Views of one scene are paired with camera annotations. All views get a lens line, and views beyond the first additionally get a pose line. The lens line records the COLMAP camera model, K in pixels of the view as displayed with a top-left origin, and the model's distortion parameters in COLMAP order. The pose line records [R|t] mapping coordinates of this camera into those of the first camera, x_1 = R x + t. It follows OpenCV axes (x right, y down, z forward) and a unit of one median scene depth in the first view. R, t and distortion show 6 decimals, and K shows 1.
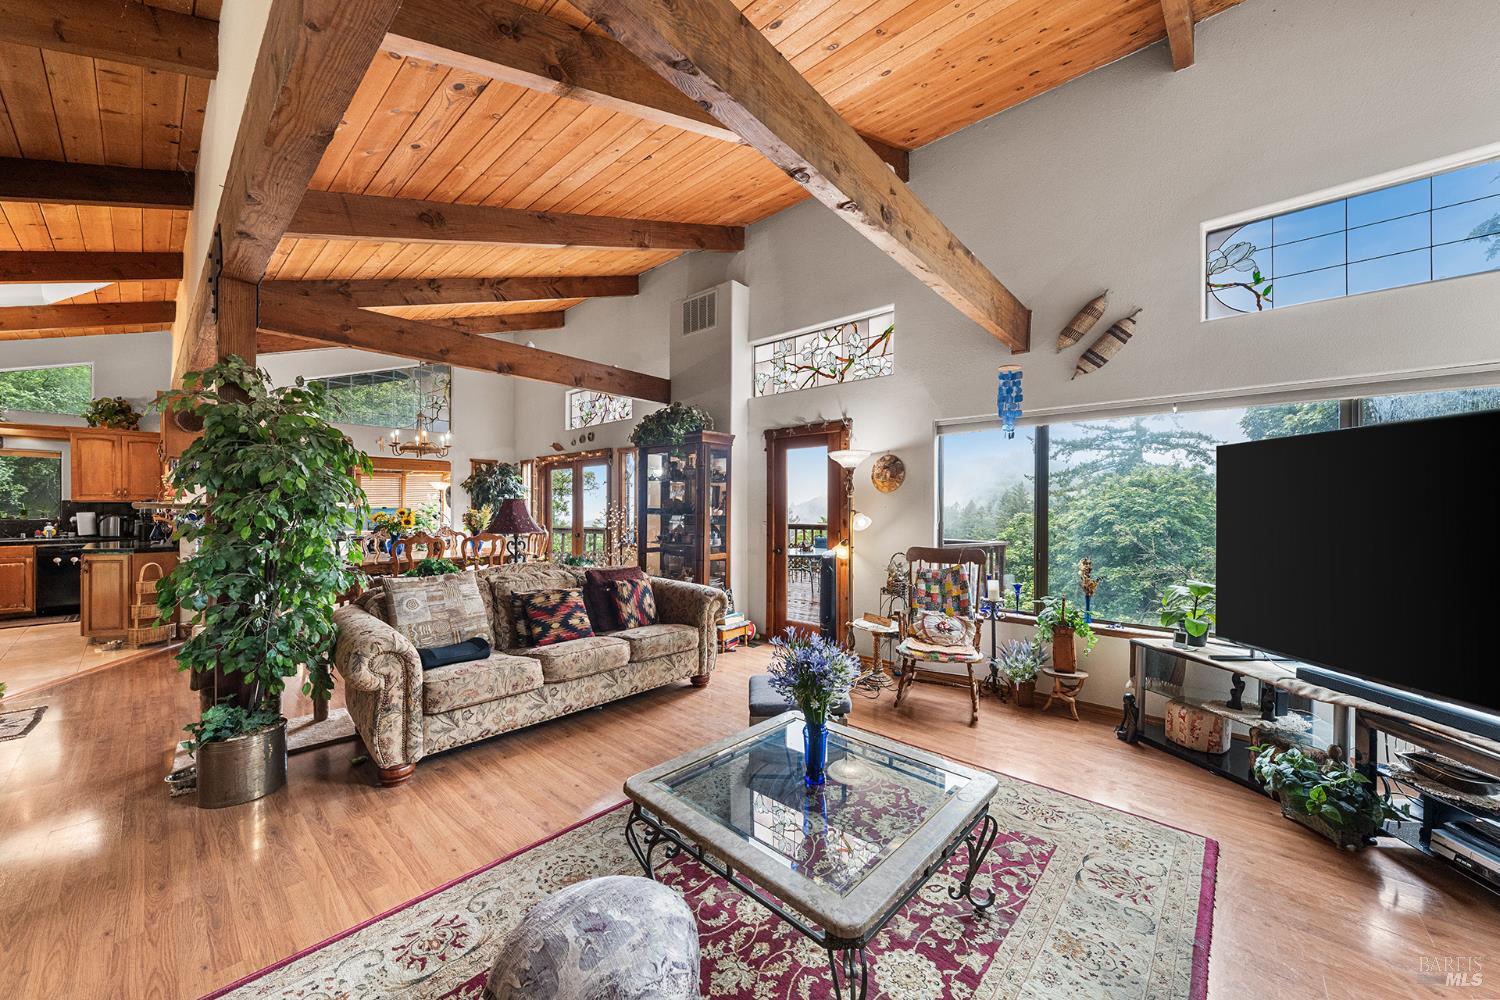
lens RADIAL K [[540.3, 0, 752.4], [0, 540.3, 503.4], [0, 0, 1]] dist [-0.003458, 0.000035]
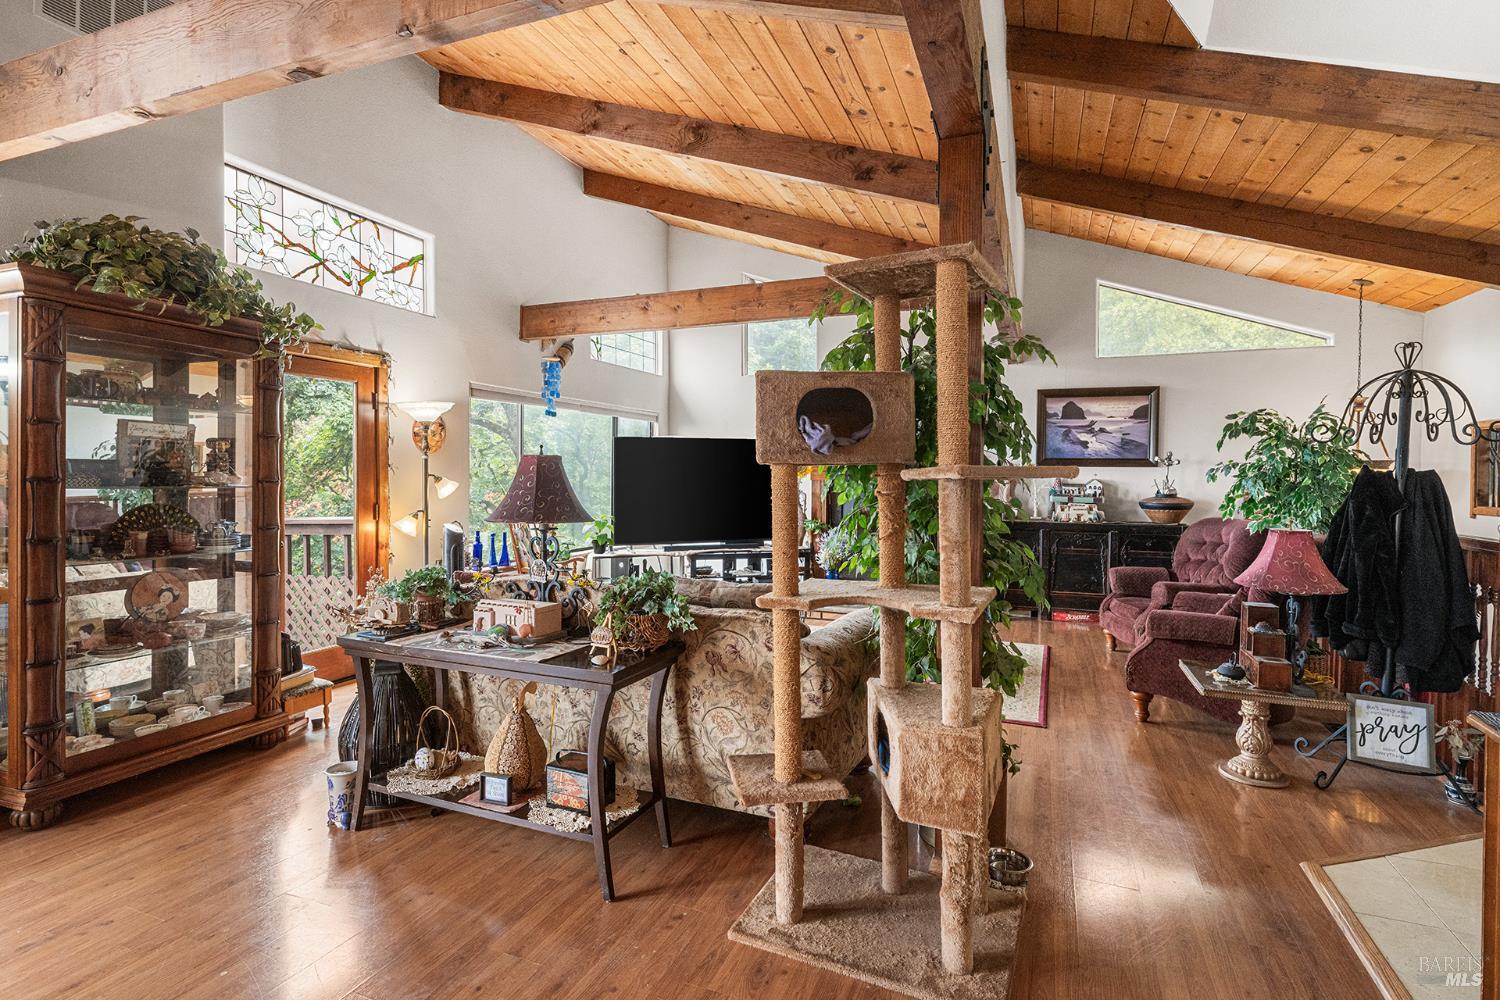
lens RADIAL K [[730.2, 0, 750.9], [0, 730.2, 484.6], [0, 0, 1]] dist [0.001868, -0.000929]
pose [[-0.338622, -0.018801, 0.940735, -0.968612], [-0.012878, 0.999799, 0.015346, 0.004480], [-0.940834, -0.006919, -0.338796, 0.873092]]
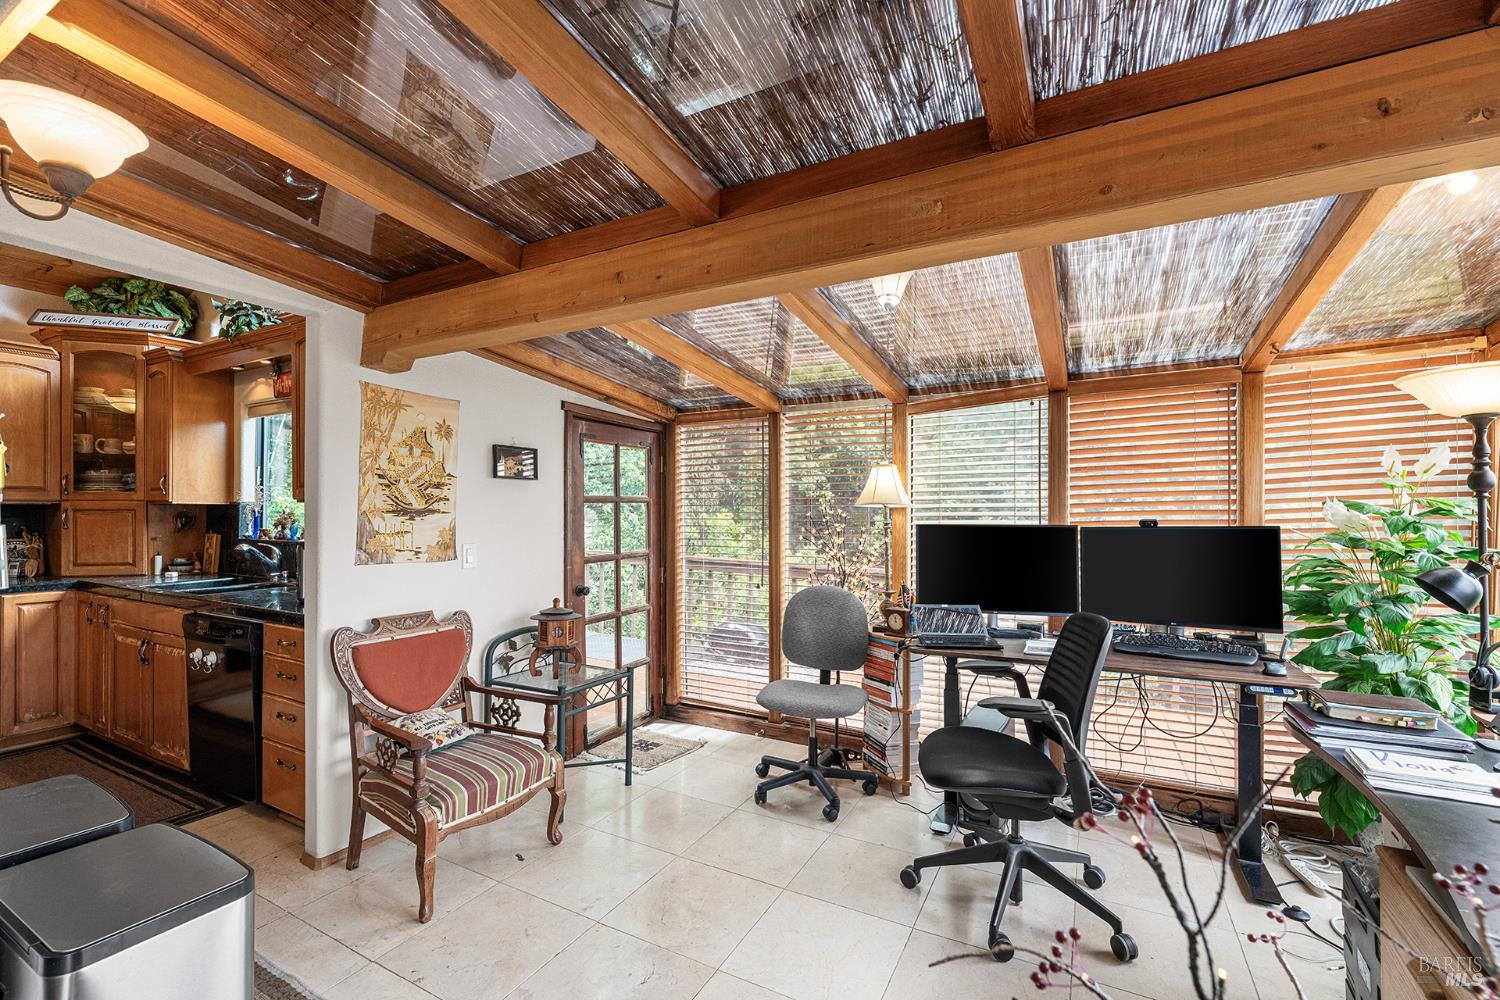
lens RADIAL K [[632.9, 0, 757.7], [0, 632.9, 512.7], [0, 0, 1]] dist [-0.000444, -0.000114]
pose [[0.229650, -0.006349, -0.973253, -1.001950], [0.003403, 0.999978, -0.005720, 0.010950], [0.973267, -0.001998, 0.229667, 1.683220]]
